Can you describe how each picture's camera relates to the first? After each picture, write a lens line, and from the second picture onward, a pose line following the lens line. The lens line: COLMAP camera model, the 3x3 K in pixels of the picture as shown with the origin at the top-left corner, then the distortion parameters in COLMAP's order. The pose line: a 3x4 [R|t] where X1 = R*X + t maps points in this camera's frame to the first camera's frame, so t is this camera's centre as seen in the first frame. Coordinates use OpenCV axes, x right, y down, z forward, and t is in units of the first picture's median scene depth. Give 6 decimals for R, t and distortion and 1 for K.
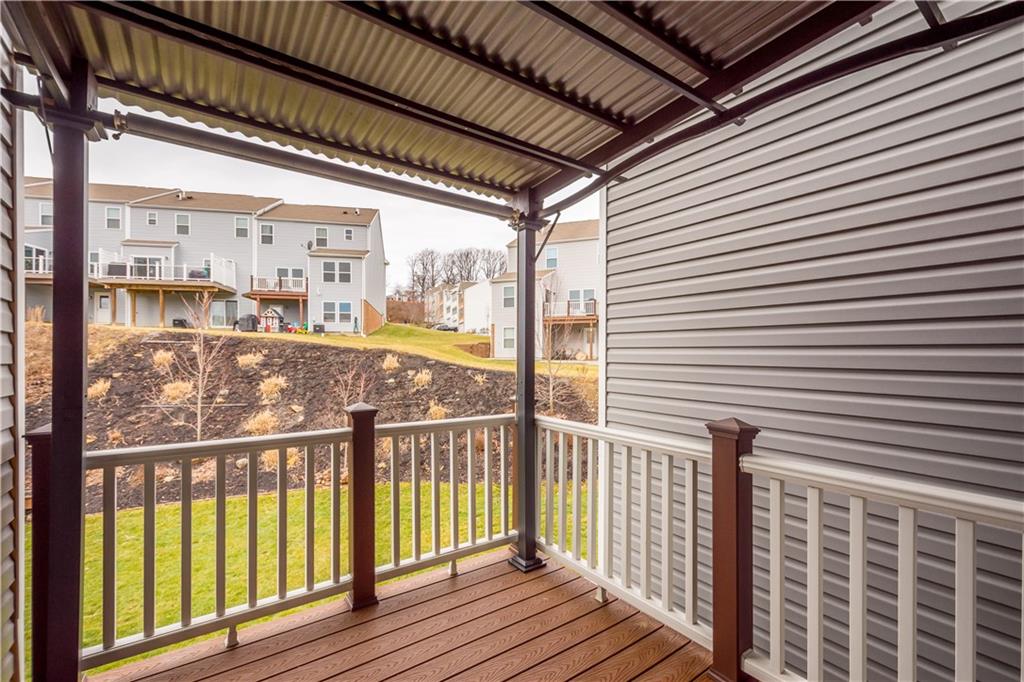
lens RADIAL K [[452.0, 0, 516.2], [0, 452.0, 360.6], [0, 0, 1]] dist [0.019323, 0.000015]
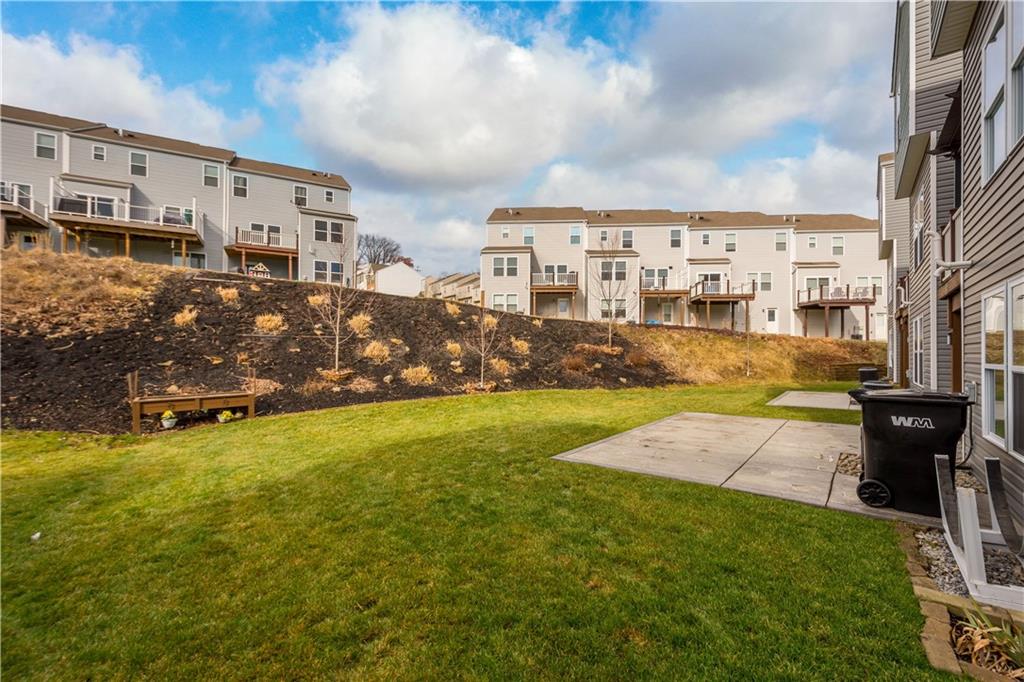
lens RADIAL K [[446.8, 0, 508.1], [0, 446.8, 361.5], [0, 0, 1]] dist [0.007472, 0.000061]
pose [[0.953236, 0.001210, 0.302224, -0.315061], [-0.002921, 0.999982, 0.005209, 0.084183], [-0.302212, -0.005848, 0.953223, -0.060515]]
